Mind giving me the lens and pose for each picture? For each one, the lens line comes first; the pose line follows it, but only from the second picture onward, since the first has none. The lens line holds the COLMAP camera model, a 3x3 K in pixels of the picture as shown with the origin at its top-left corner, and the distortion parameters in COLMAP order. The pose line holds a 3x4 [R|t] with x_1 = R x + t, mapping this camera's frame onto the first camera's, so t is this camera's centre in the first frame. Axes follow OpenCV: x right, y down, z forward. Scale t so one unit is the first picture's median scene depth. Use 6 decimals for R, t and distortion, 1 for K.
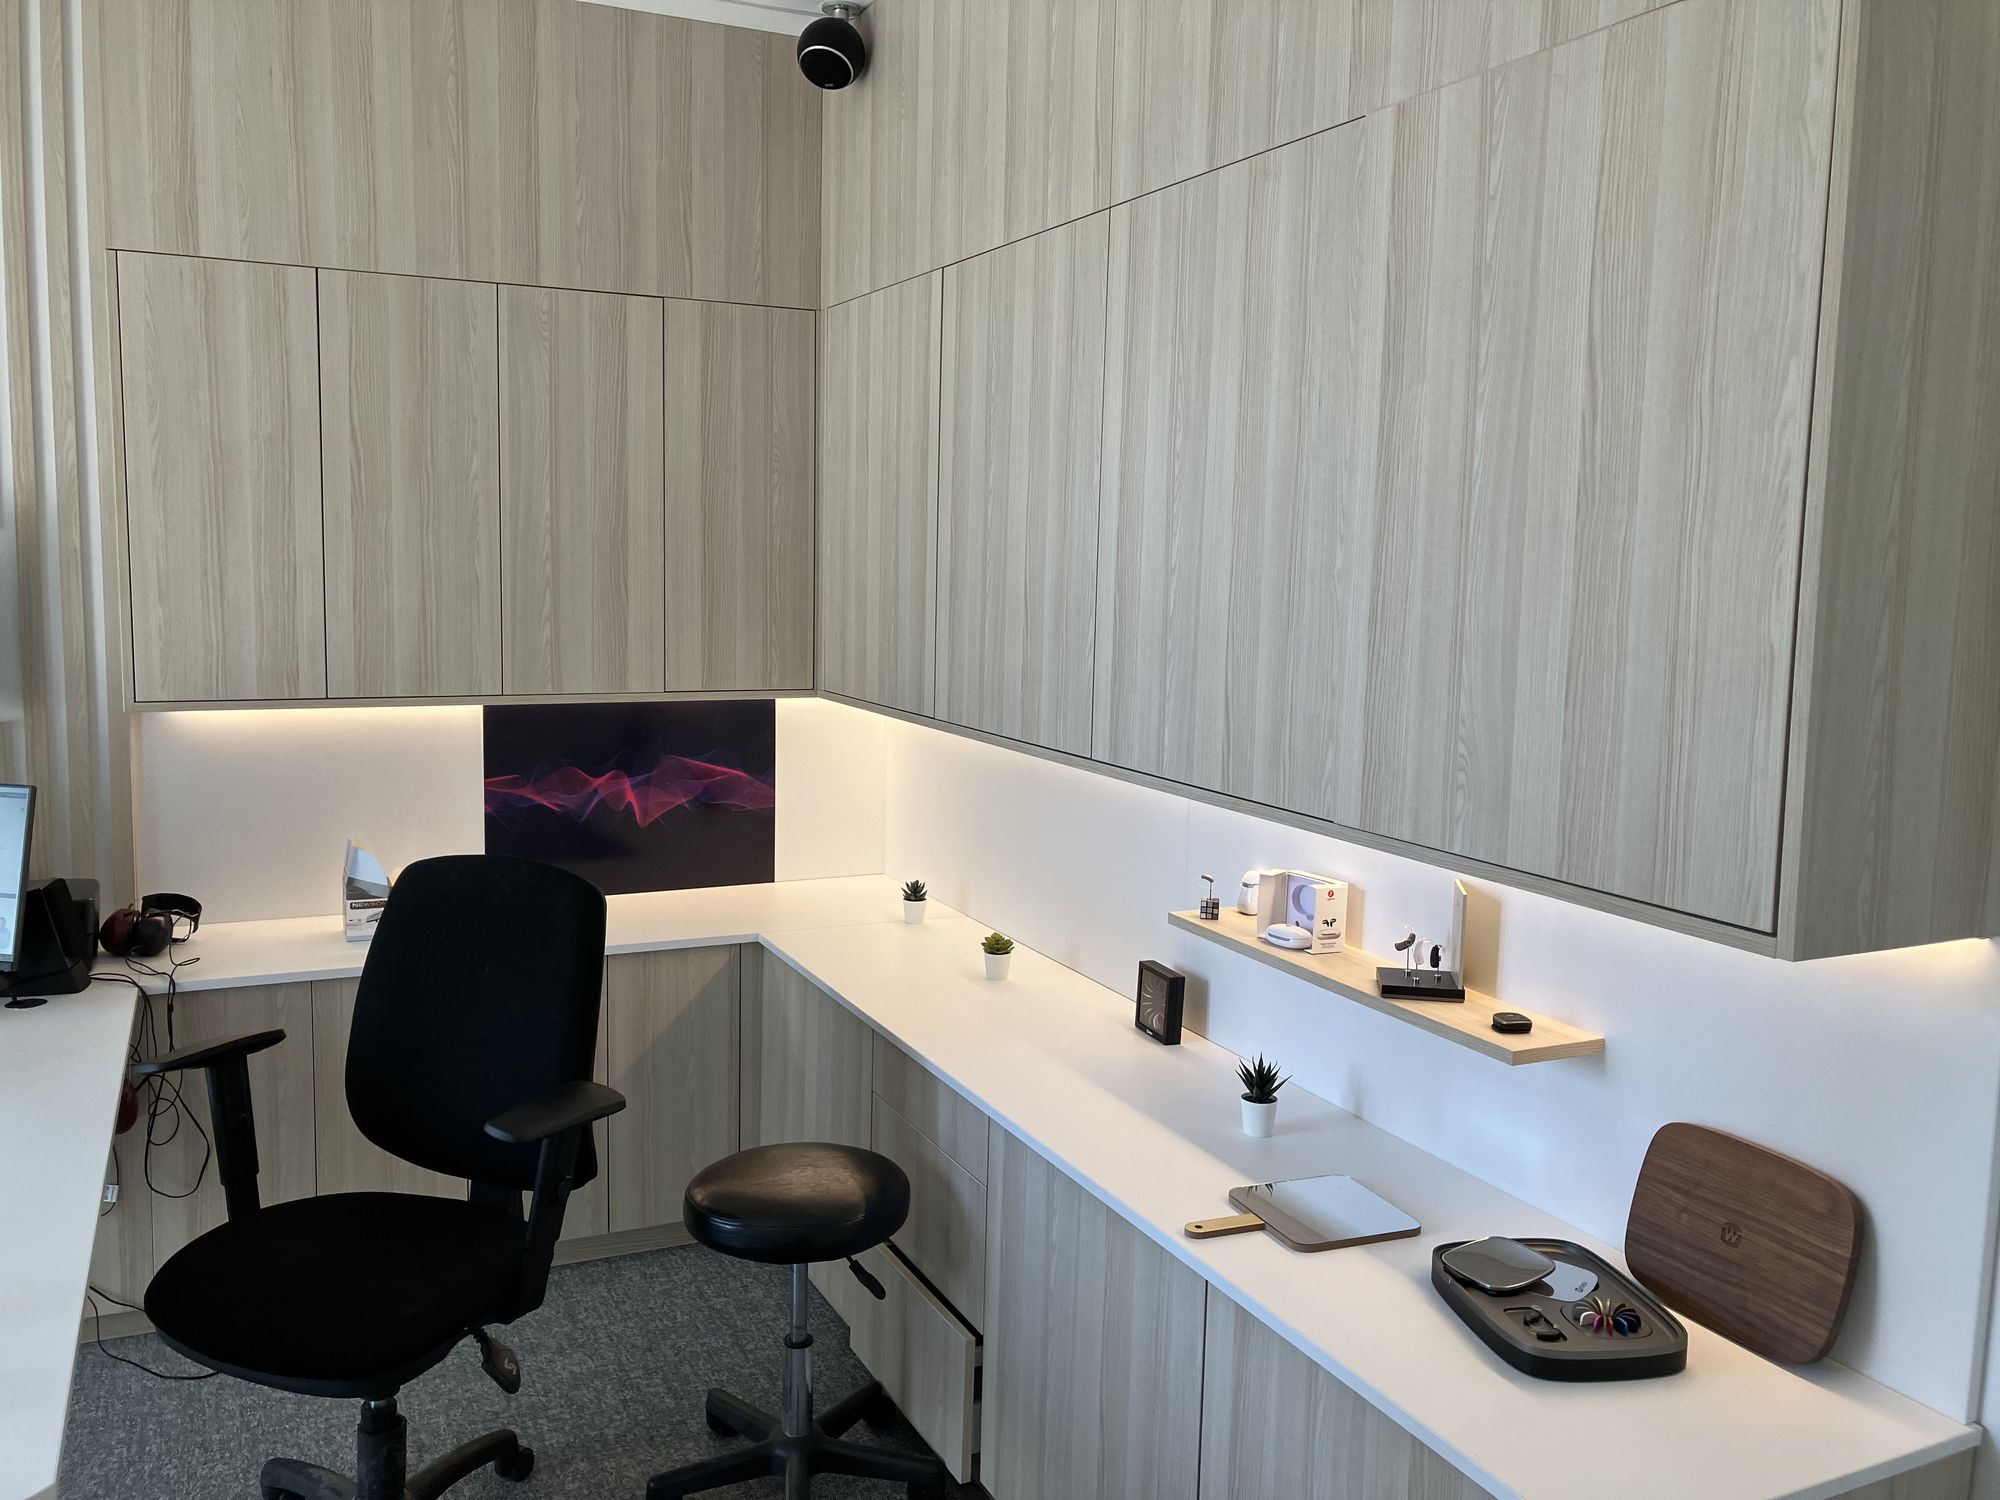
lens RADIAL K [[1632.4, 0, 1000.0], [0, 1632.4, 750.0], [0, 0, 1]] dist [0.010729, 0.000839]
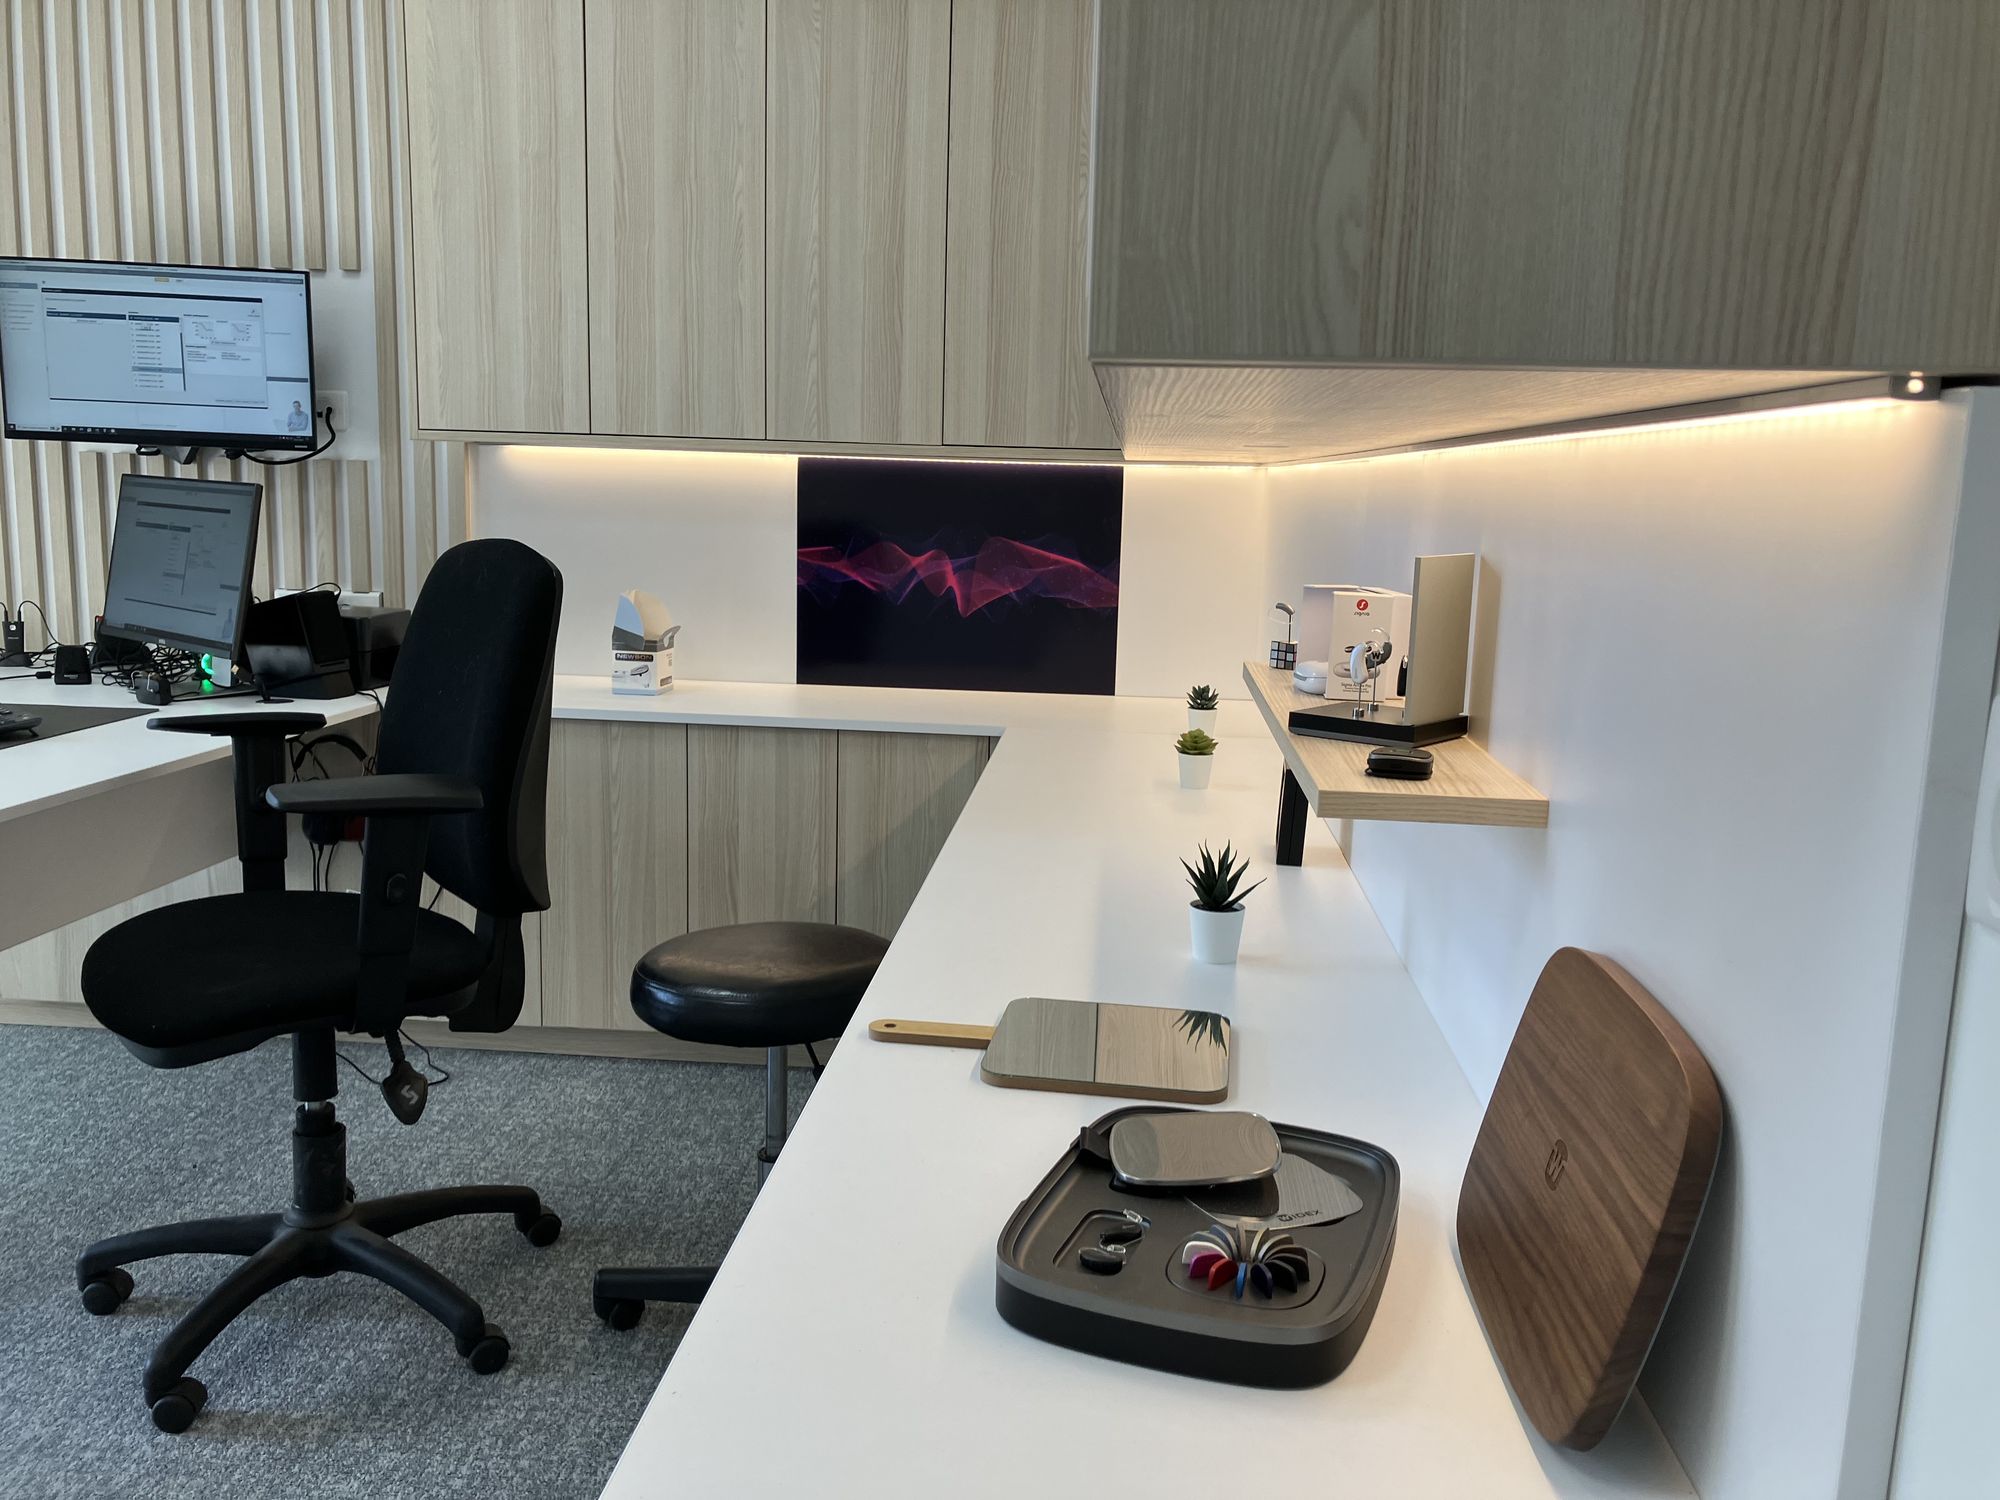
lens RADIAL K [[1641.8, 0, 1000.2], [0, 1641.8, 778.4], [0, 0, 1]] dist [-0.003479, -0.001711]
pose [[0.861448, 0.095232, -0.498837, 0.290201], [-0.074159, 0.995320, 0.061949, 0.090069], [0.502402, -0.016372, 0.864479, 0.274532]]
